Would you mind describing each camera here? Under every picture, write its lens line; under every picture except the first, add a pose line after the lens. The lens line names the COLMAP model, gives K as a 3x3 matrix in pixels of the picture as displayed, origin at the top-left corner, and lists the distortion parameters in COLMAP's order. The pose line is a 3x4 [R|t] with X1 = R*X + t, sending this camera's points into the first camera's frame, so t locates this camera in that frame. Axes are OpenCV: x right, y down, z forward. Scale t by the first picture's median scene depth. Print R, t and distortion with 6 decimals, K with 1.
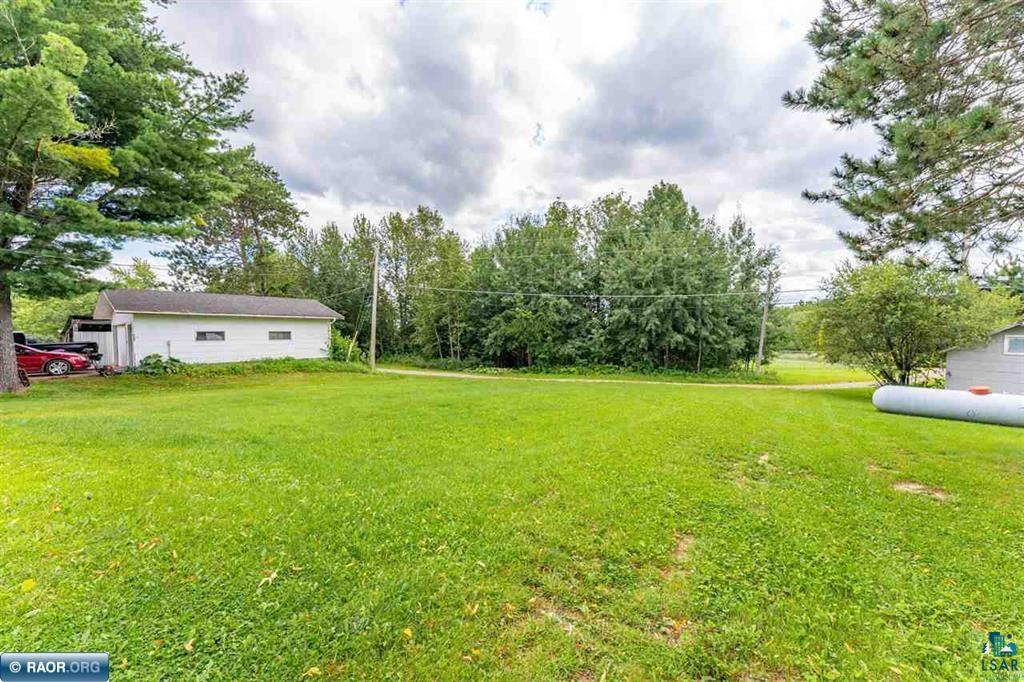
lens RADIAL K [[405.0, 0, 509.7], [0, 405.0, 351.6], [0, 0, 1]] dist [-0.001038, -0.000070]
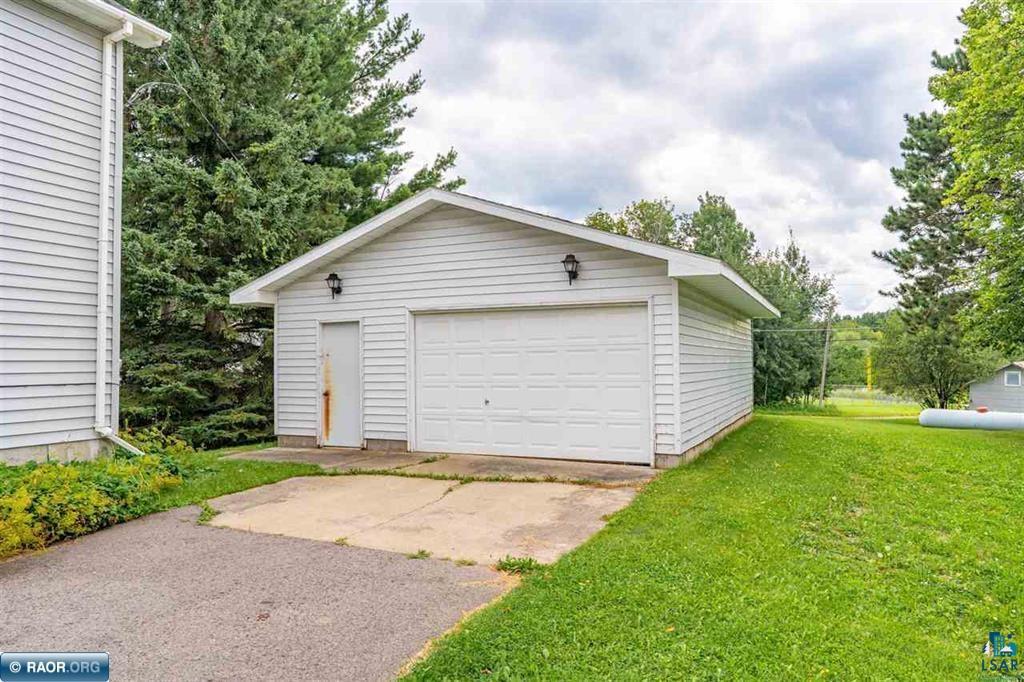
lens RADIAL K [[679.6, 0, 515.0], [0, 679.6, 346.5], [0, 0, 1]] dist [0.006309, 0.002125]
pose [[0.982028, 0.012482, 0.188323, -0.453398], [-0.001342, 0.998247, -0.059167, 0.007157], [-0.188732, 0.057851, 0.980323, -0.521007]]
